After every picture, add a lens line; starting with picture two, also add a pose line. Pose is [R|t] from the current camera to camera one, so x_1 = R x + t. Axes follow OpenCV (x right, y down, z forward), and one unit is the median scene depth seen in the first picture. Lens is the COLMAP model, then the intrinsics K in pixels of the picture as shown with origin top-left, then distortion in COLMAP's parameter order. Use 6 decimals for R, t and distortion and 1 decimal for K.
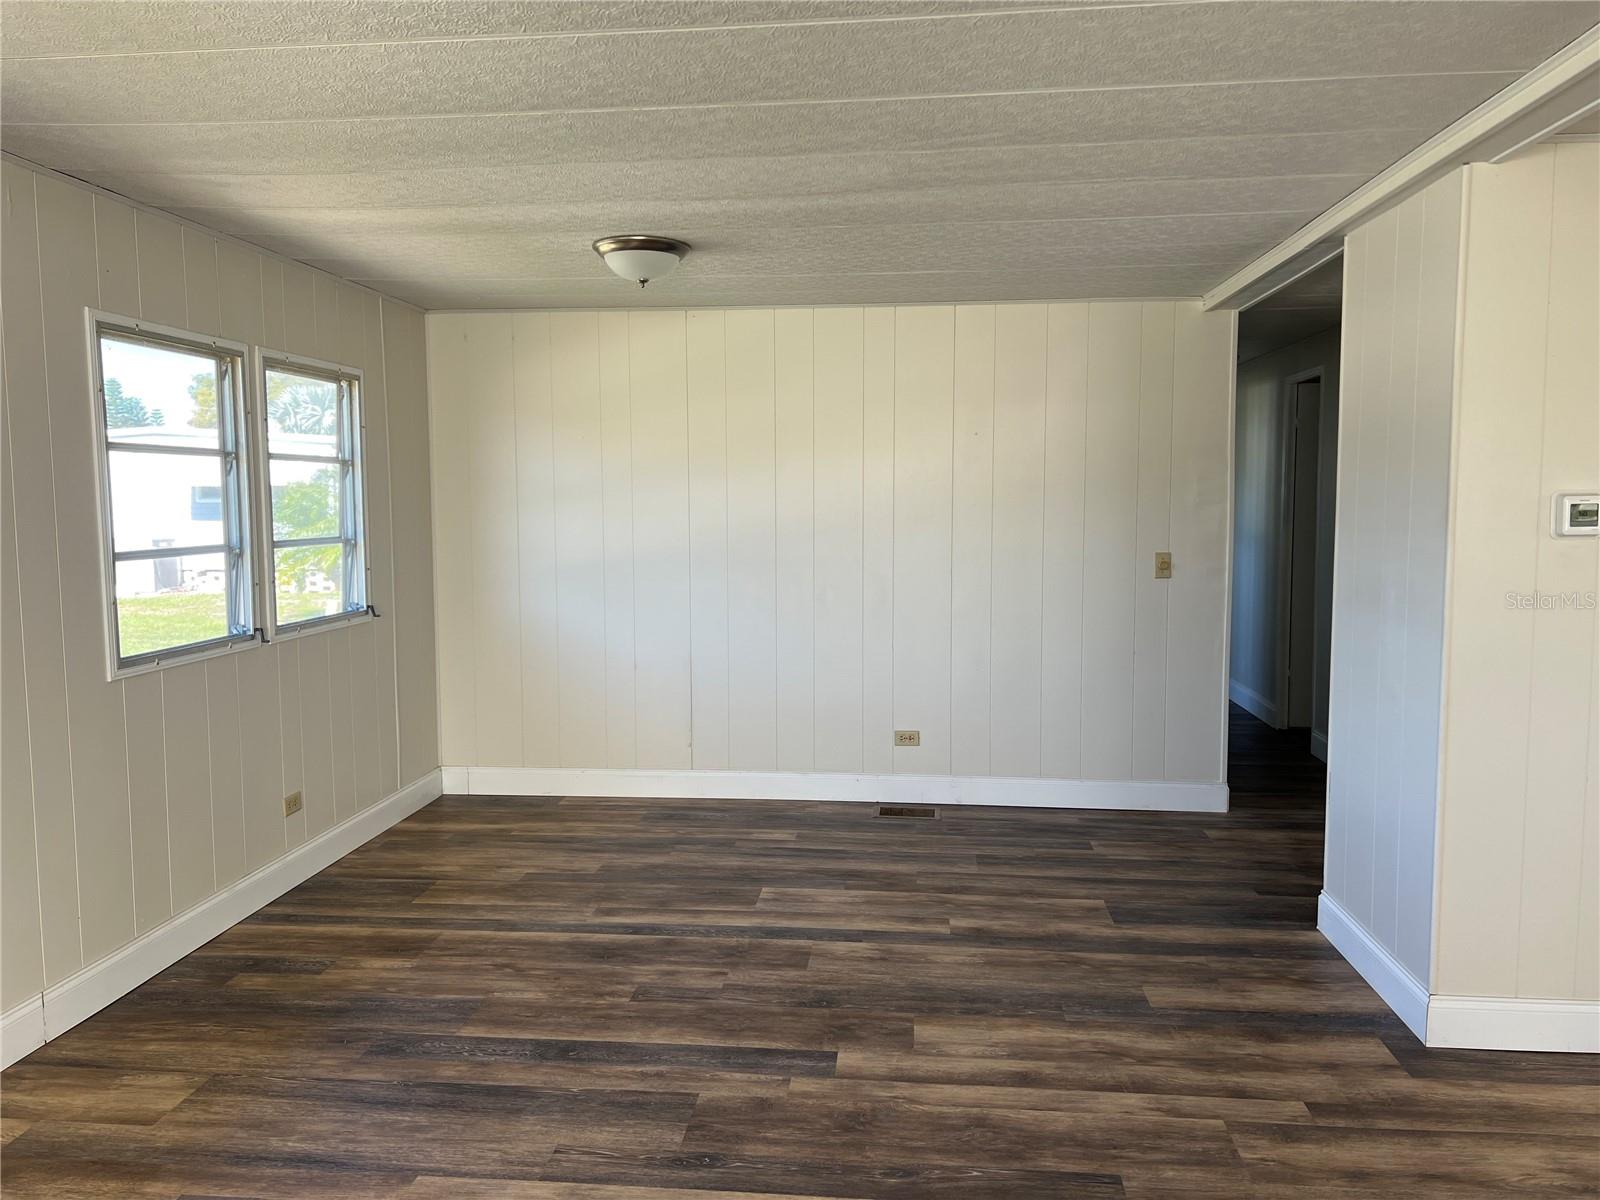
lens RADIAL K [[1200.4, 0, 807.5], [0, 1200.4, 598.8], [0, 0, 1]] dist [0.069217, -0.079667]
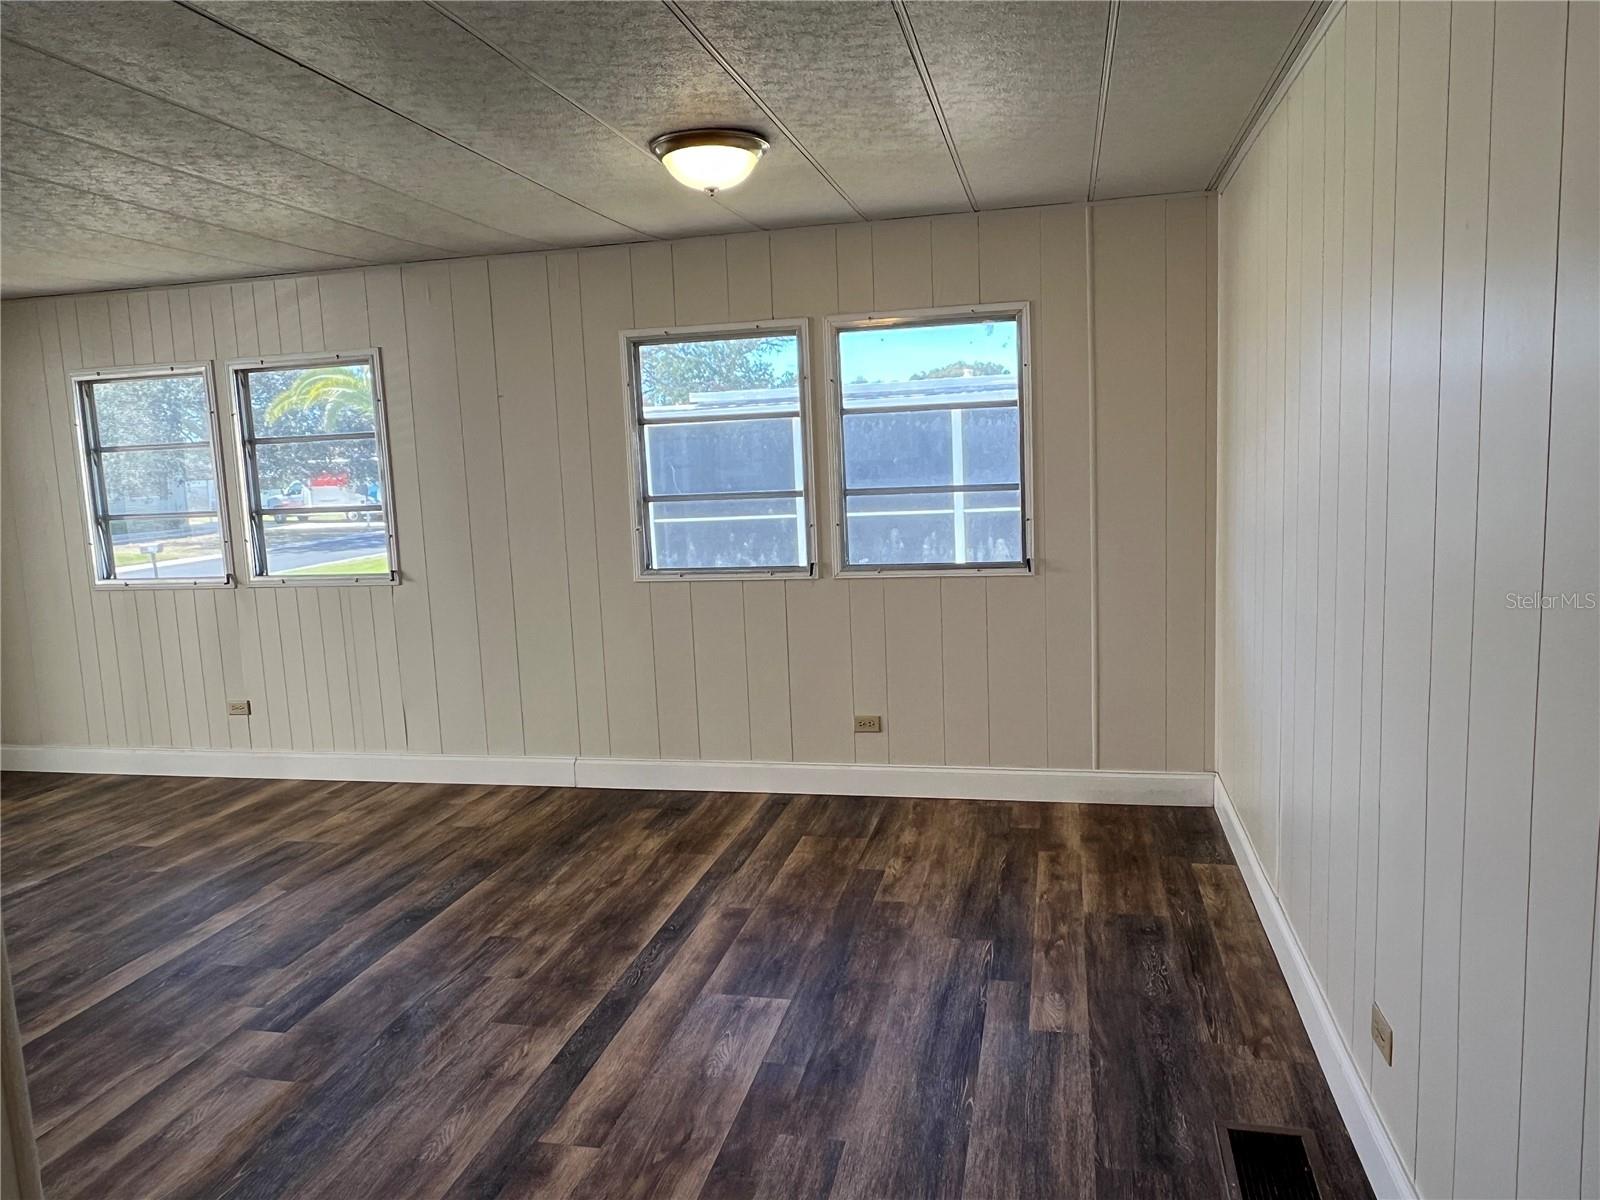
lens RADIAL K [[1111.7, 0, 800.0], [0, 1111.7, 600.0], [0, 0, 1]] dist [-0.001213, -0.000068]
pose [[-0.137245, 0.140965, -0.980455, 0.662708], [-0.041849, 0.988113, 0.147924, -0.107629], [0.989653, 0.061332, -0.129714, 1.233549]]
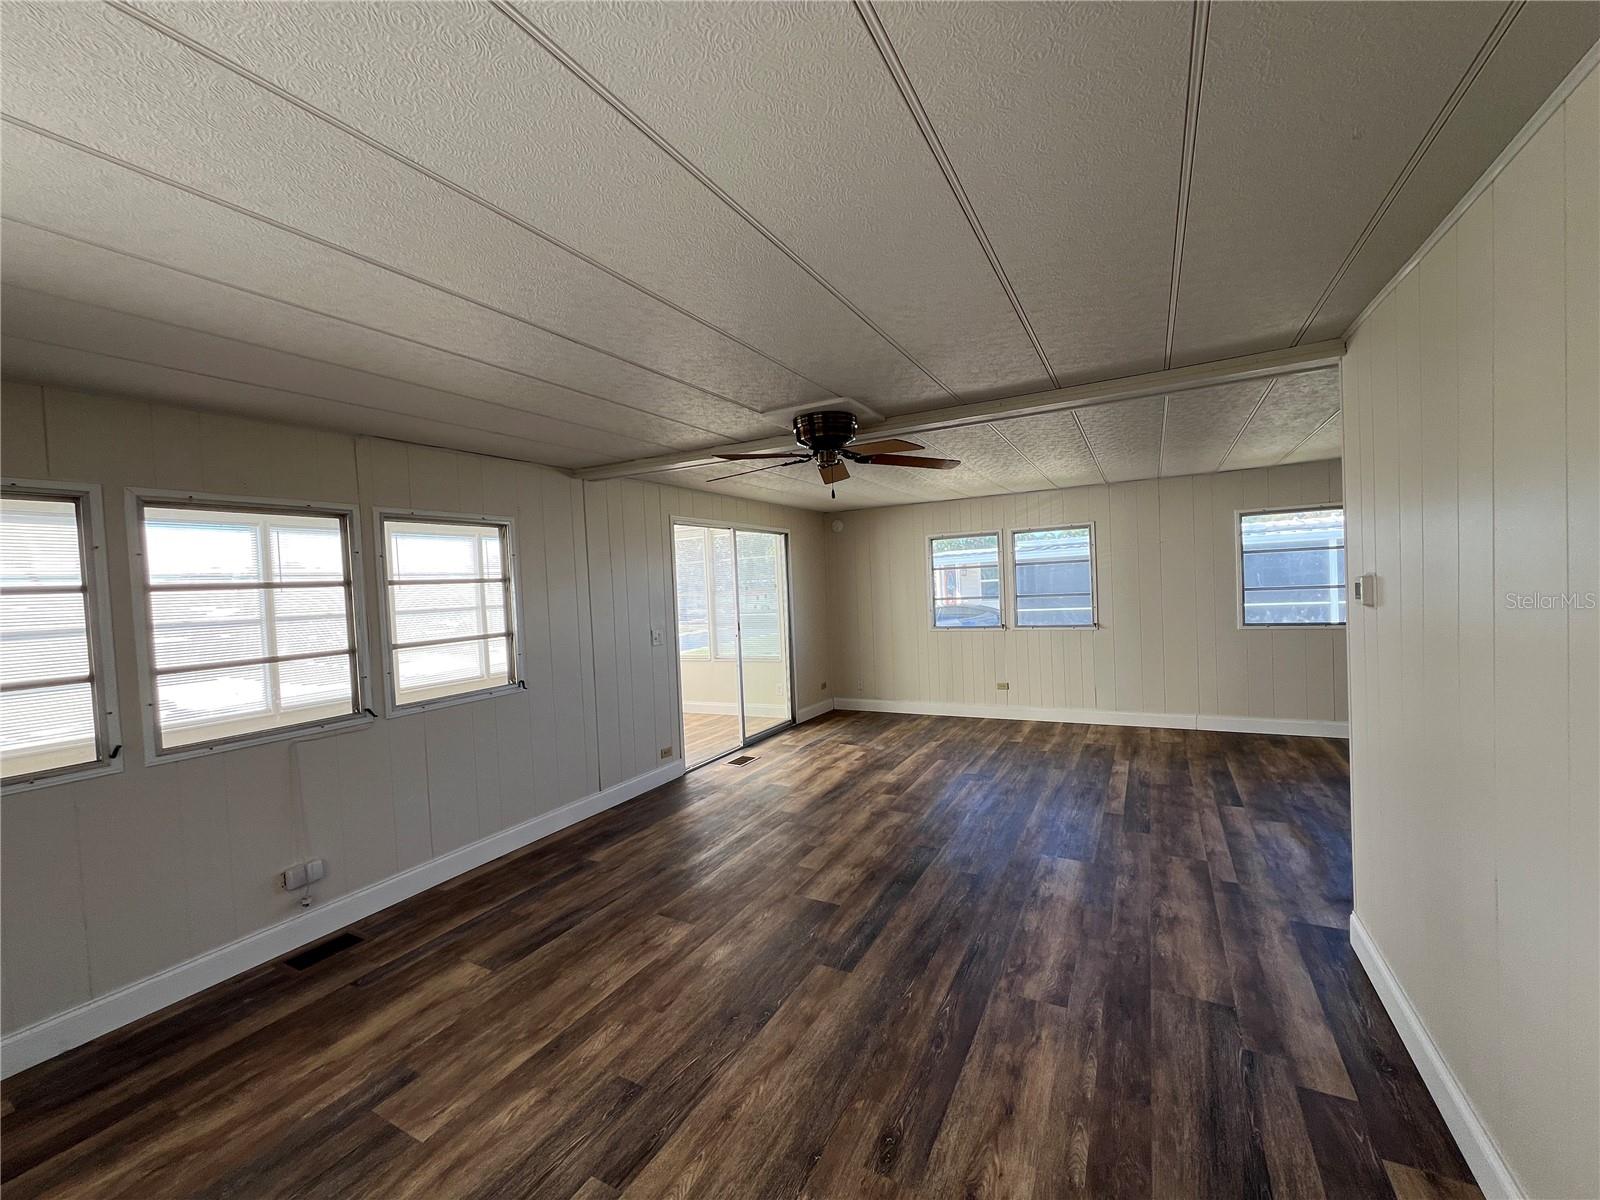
lens RADIAL K [[639.9, 0, 802.8], [0, 639.9, 605.5], [0, 0, 1]] dist [-0.001893, 0.000247]
pose [[-0.392047, 0.051982, -0.918475, 1.206114], [-0.032216, 0.997014, 0.070178, -0.063304], [0.919381, 0.057102, -0.389202, 0.546328]]
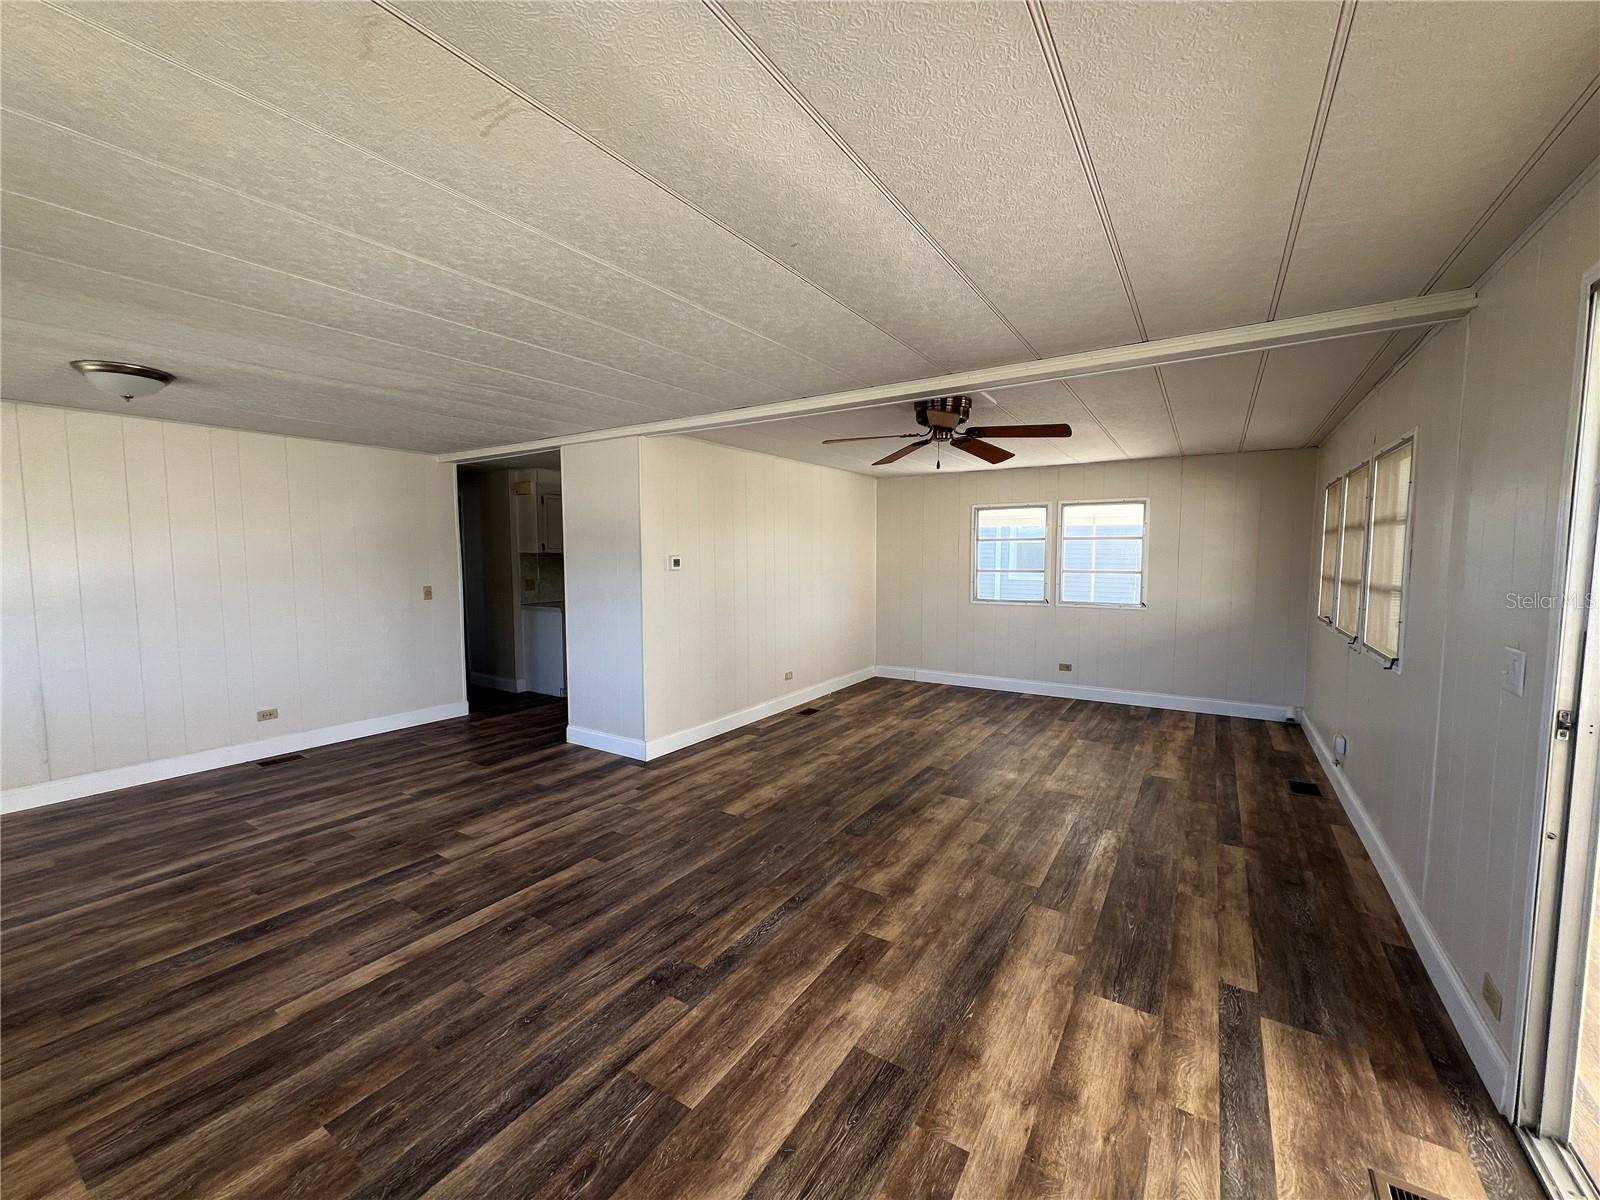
lens RADIAL K [[638.1, 0, 800.0], [0, 638.1, 600.0], [0, 0, 1]] dist [0.002467, 0.000251]
pose [[0.463357, -0.062719, 0.883950, -0.456710], [0.076749, 0.996584, 0.030480, -0.002824], [-0.882842, 0.053719, 0.466588, 0.021472]]
